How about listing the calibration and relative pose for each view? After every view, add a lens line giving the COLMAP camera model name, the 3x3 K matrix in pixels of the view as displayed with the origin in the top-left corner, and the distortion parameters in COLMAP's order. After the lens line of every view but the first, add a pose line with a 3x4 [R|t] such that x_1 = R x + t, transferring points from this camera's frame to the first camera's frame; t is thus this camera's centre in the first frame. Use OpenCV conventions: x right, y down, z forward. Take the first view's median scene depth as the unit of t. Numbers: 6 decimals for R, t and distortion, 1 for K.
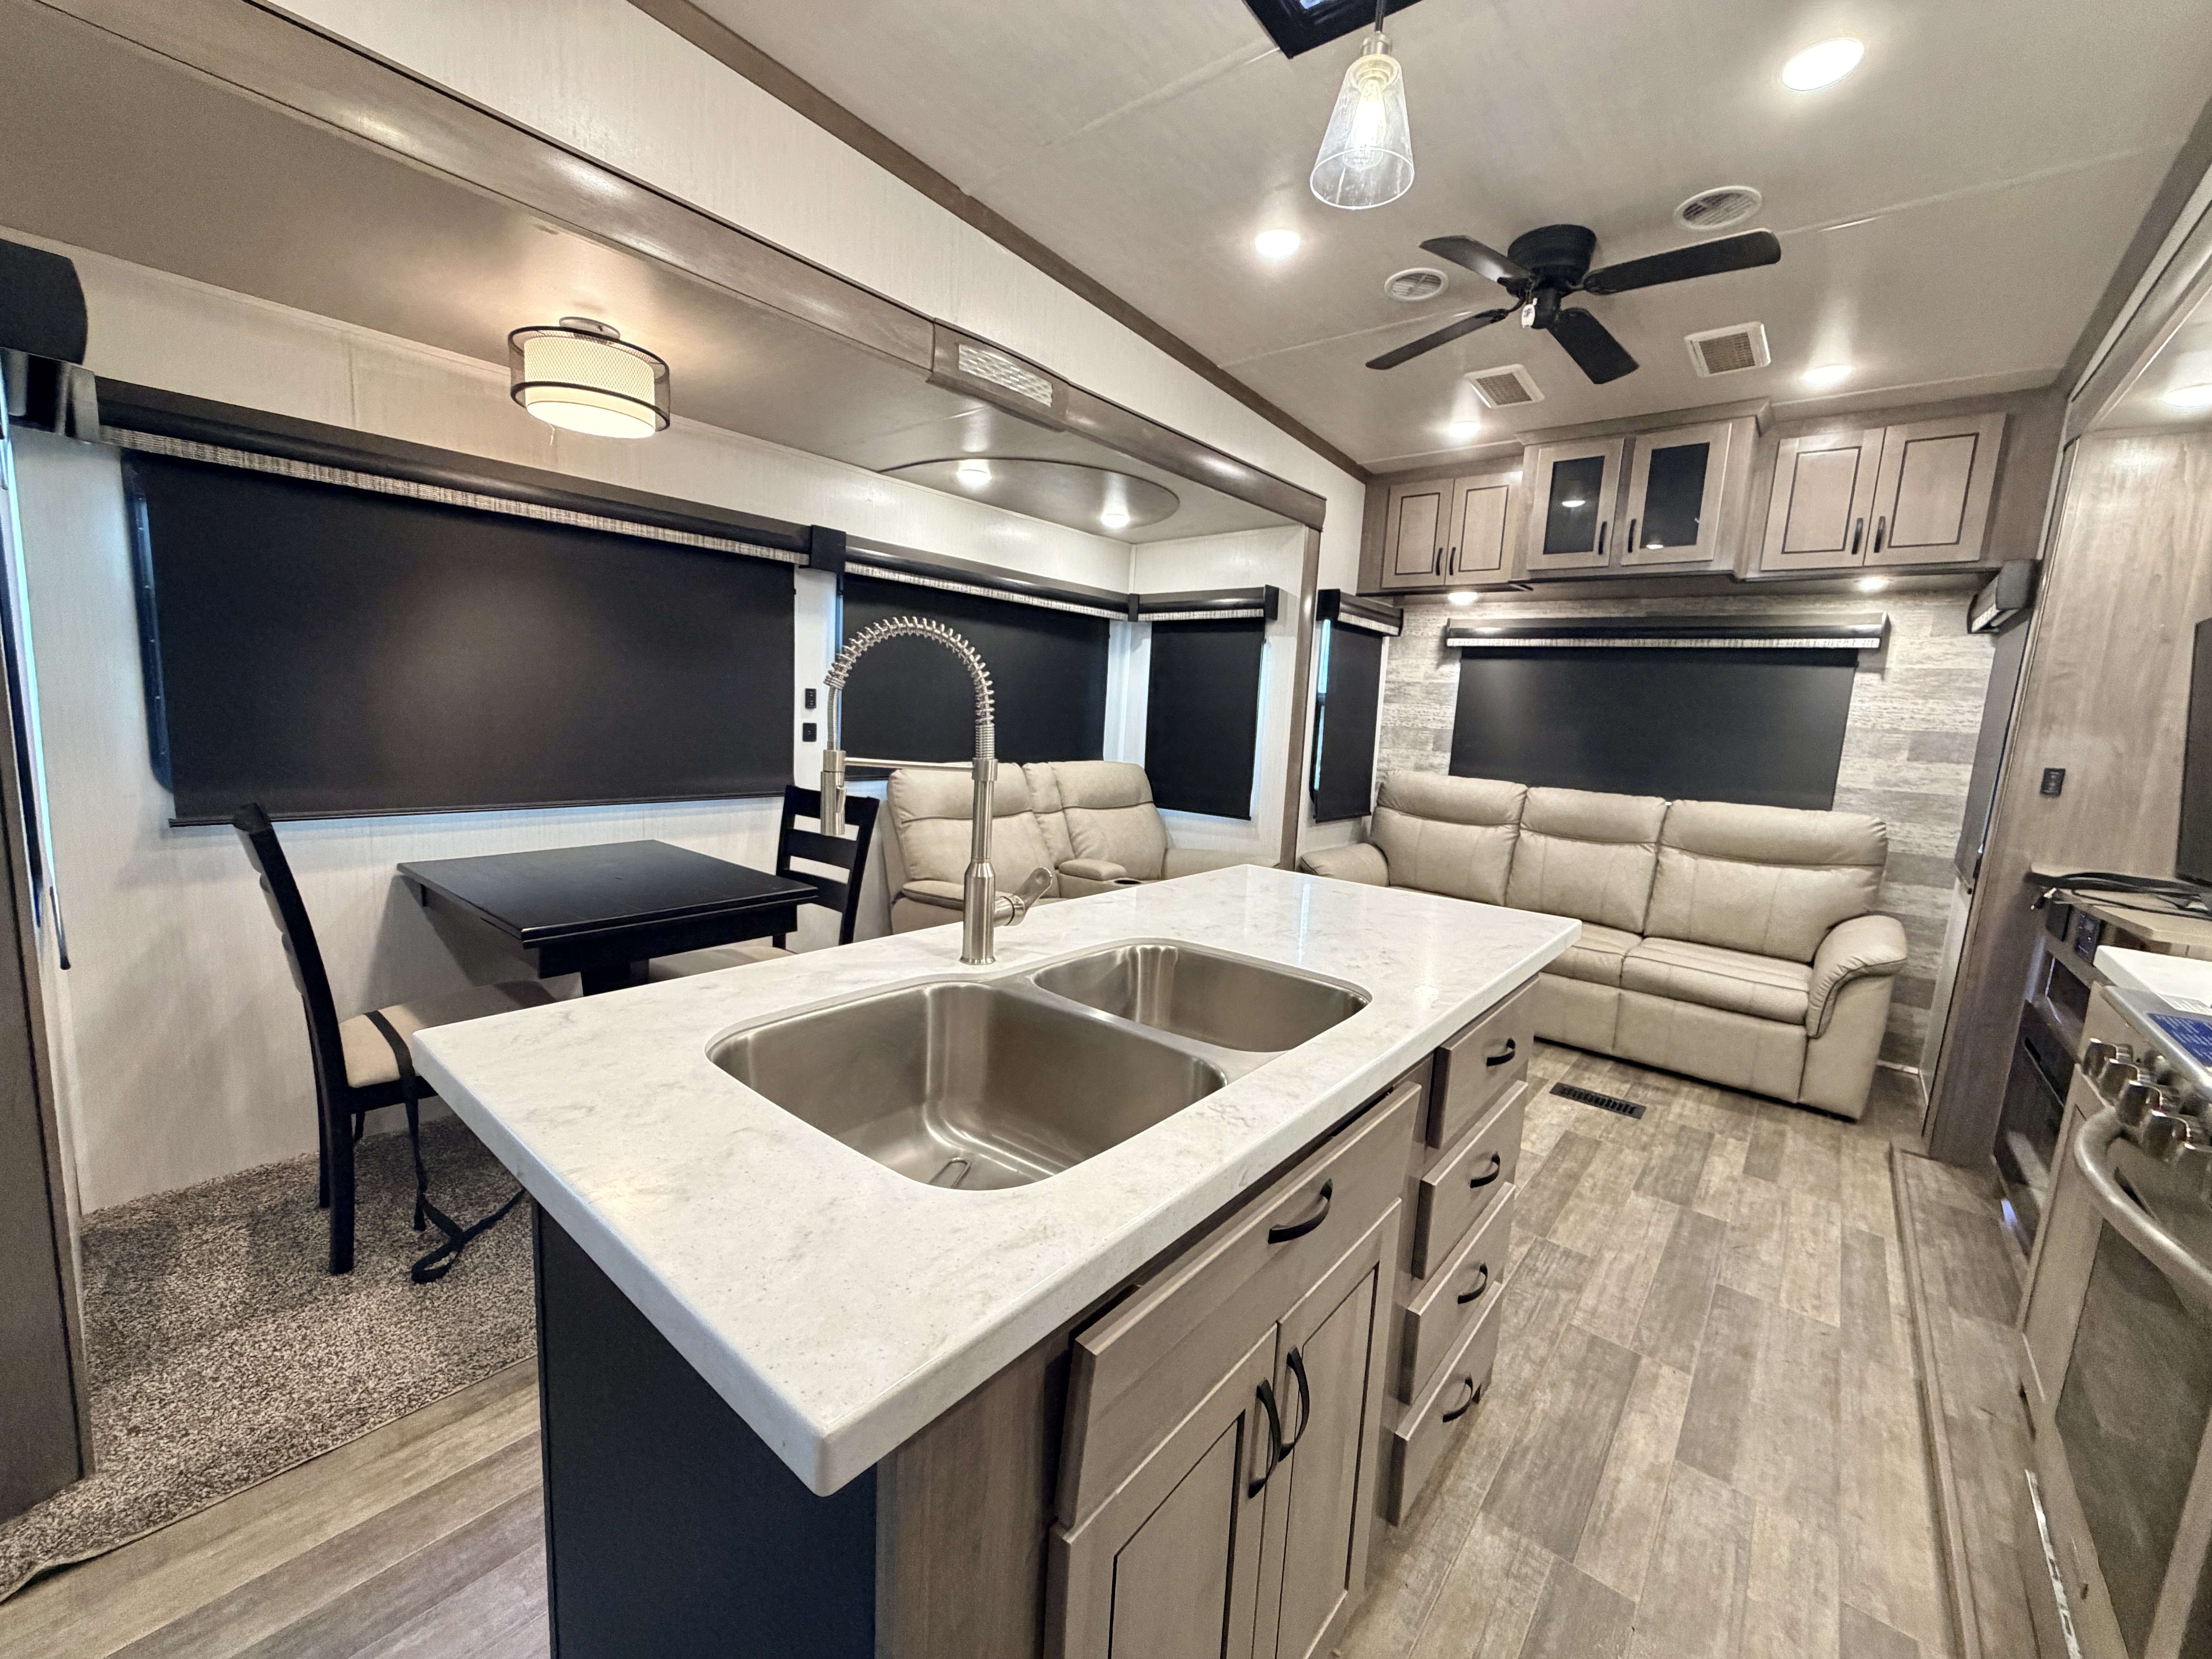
lens RADIAL K [[882.2, 0, 1102.9], [0, 882.2, 827.4], [0, 0, 1]] dist [0.001697, -0.000518]
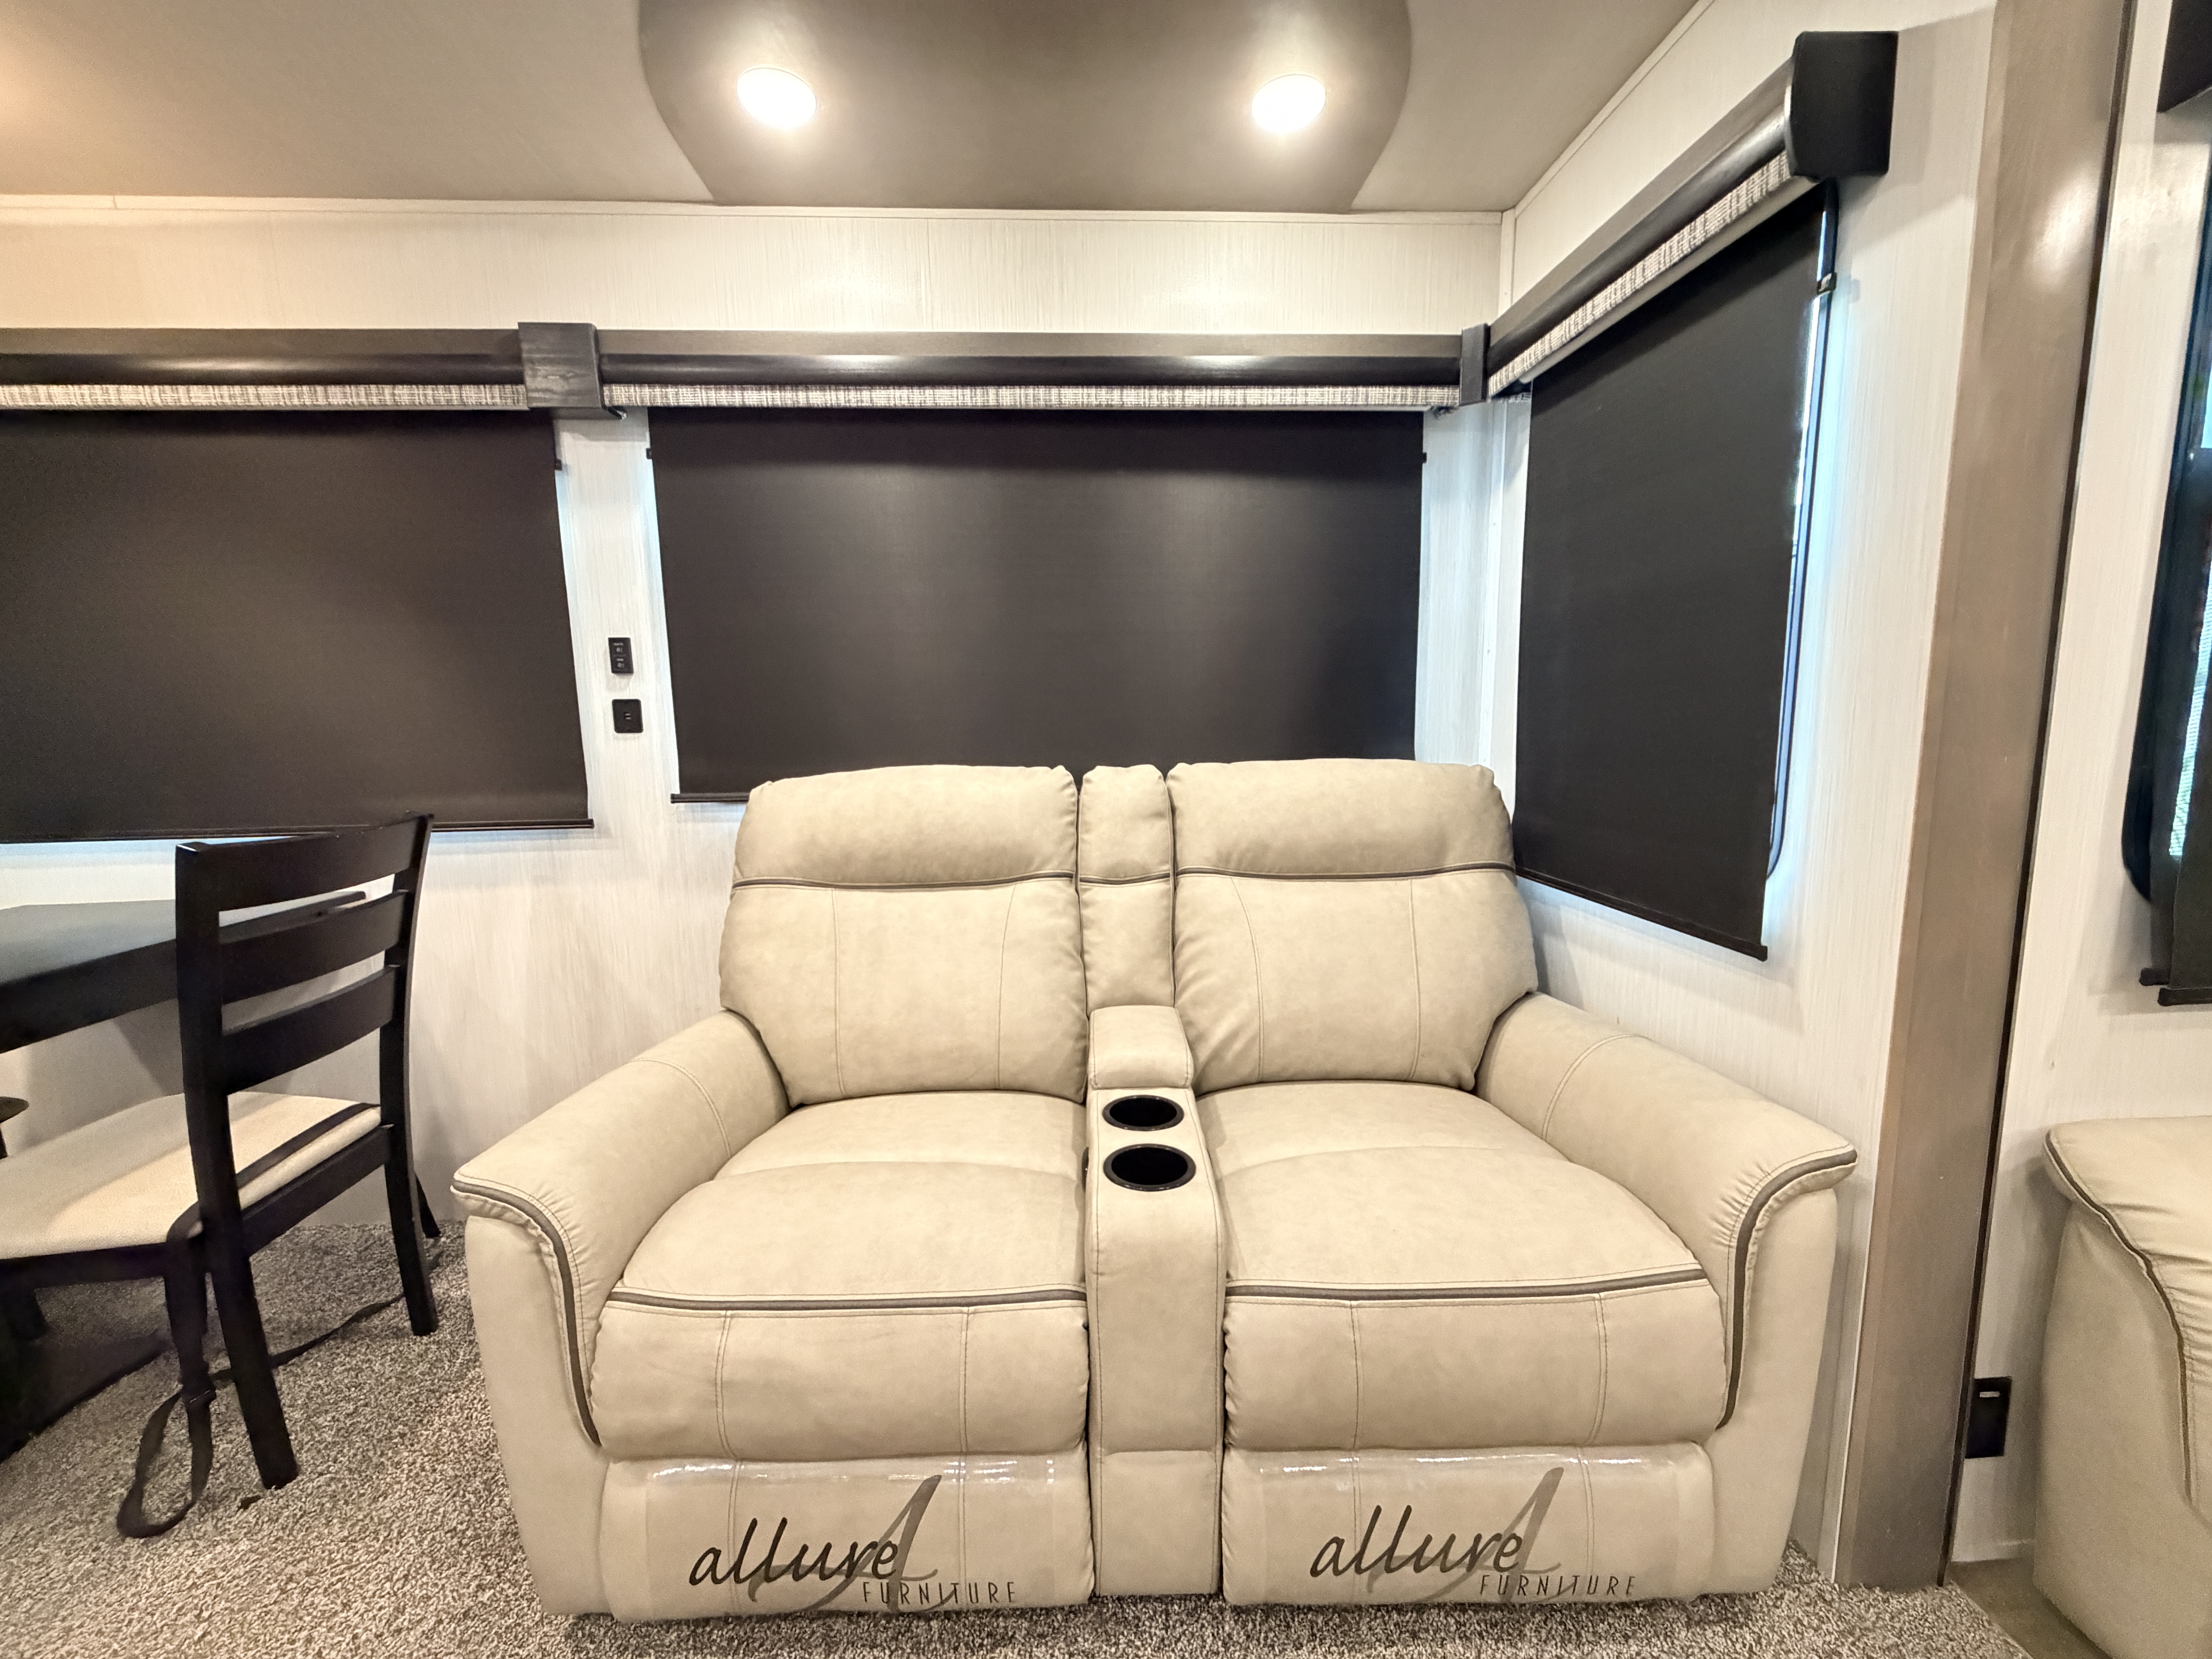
lens RADIAL K [[882.2, 0, 1097.7], [0, 882.2, 826.7], [0, 0, 1]] dist [0.001697, -0.000518]
pose [[0.683298, 0.035462, -0.729278, 0.243392], [-0.044881, 0.998971, 0.006526, -0.045677], [0.728759, 0.028272, 0.684187, 0.704337]]
